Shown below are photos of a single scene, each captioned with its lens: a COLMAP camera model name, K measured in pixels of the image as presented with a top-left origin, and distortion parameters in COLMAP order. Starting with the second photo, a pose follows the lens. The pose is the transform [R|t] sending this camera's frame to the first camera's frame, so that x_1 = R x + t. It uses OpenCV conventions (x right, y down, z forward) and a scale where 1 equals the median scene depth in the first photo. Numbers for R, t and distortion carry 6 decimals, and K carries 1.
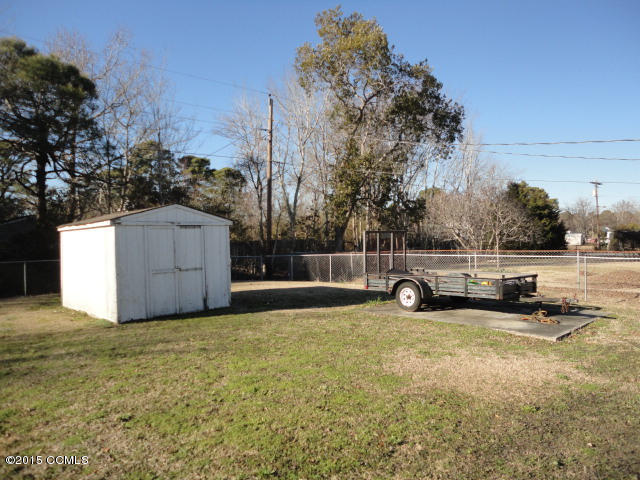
lens RADIAL K [[484.1, 0, 322.4], [0, 484.1, 239.1], [0, 0, 1]] dist [0.006305, -0.004745]
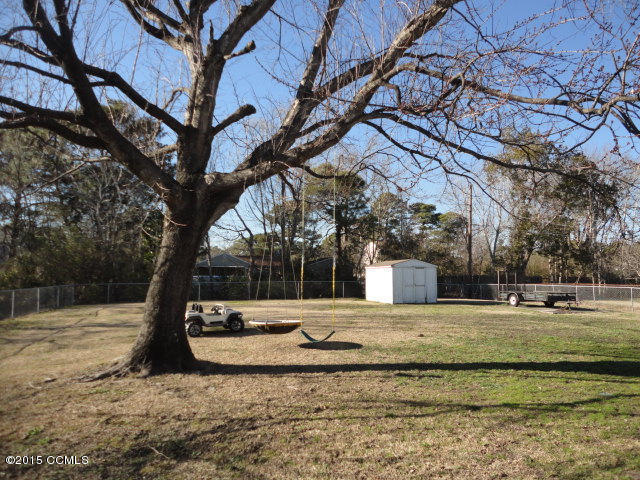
lens RADIAL K [[484.1, 0, 321.8], [0, 484.1, 239.3], [0, 0, 1]] dist [0.006305, -0.004745]
pose [[0.894461, -0.008809, -0.447059, 0.155474], [-0.022460, 0.997659, -0.064596, -0.000291], [0.446582, 0.067820, 0.892169, -0.581622]]
